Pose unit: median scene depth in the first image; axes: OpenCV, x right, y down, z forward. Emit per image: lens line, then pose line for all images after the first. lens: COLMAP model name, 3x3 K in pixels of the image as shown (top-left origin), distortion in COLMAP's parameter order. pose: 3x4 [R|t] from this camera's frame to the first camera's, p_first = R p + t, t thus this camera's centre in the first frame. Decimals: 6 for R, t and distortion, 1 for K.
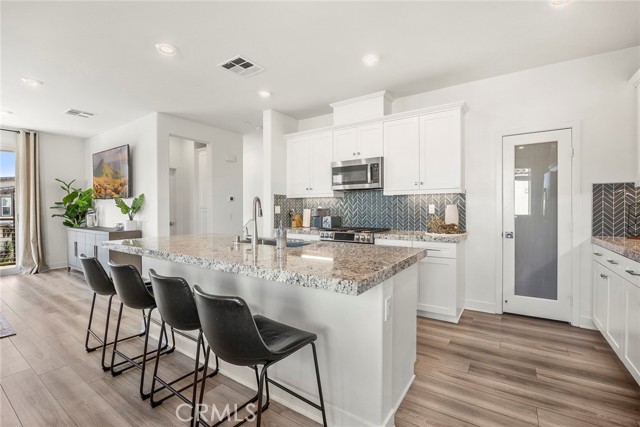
lens RADIAL K [[290.3, 0, 319.4], [0, 290.3, 213.6], [0, 0, 1]] dist [-0.015888, 0.003957]
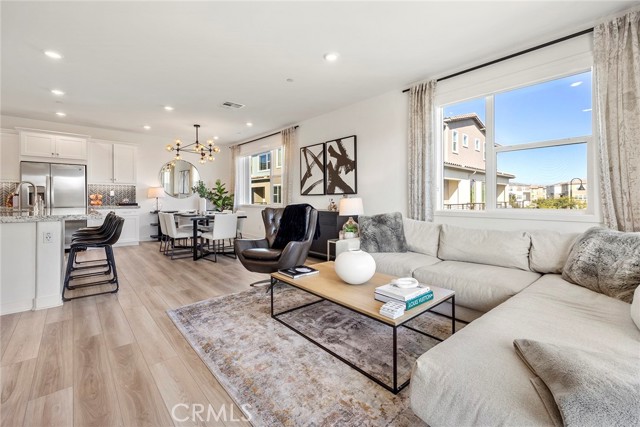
lens RADIAL K [[270.2, 0, 312.7], [0, 270.2, 194.9], [0, 0, 1]] dist [0.005647, 0.000118]
pose [[-0.968059, 0.005442, 0.250665, -1.050699], [0.004506, 0.999981, -0.004306, 0.014818], [-0.250684, -0.003039, -0.968064, 1.046534]]
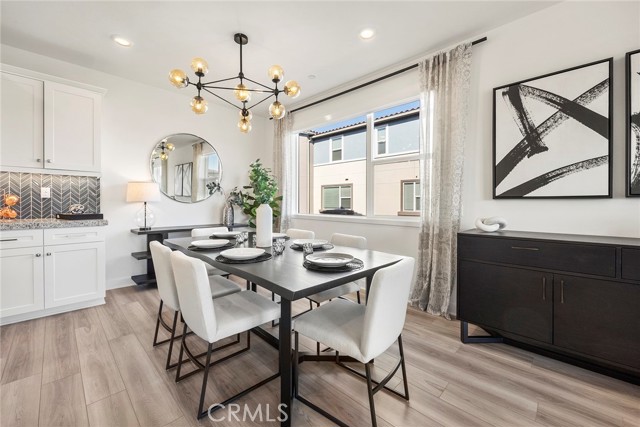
lens RADIAL K [[266.2, 0, 317.7], [0, 266.2, 200.1], [0, 0, 1]] dist [-0.002744, 0.000108]
pose [[-0.981219, -0.000754, 0.192897, -0.456694], [-0.001045, 0.999998, -0.001407, 0.014440], [-0.192895, -0.001582, -0.981218, 0.446518]]
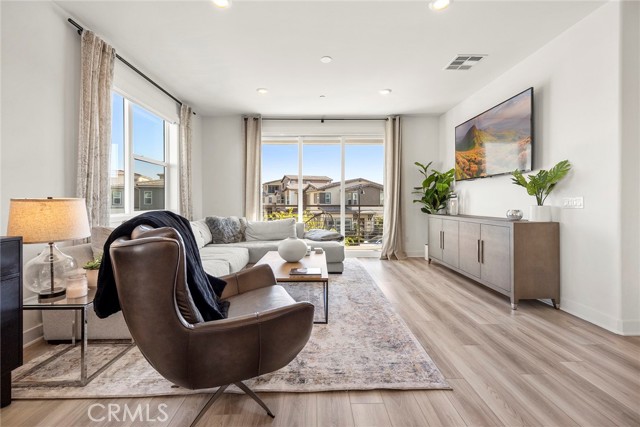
lens RADIAL K [[266.2, 0, 312.4], [0, 266.2, 205.6], [0, 0, 1]] dist [-0.002744, 0.000108]
pose [[0.567717, 0.006258, -0.823200, -0.455219], [-0.008063, 0.999965, 0.002041, 0.026490], [0.823184, 0.005479, 0.567748, 0.263447]]
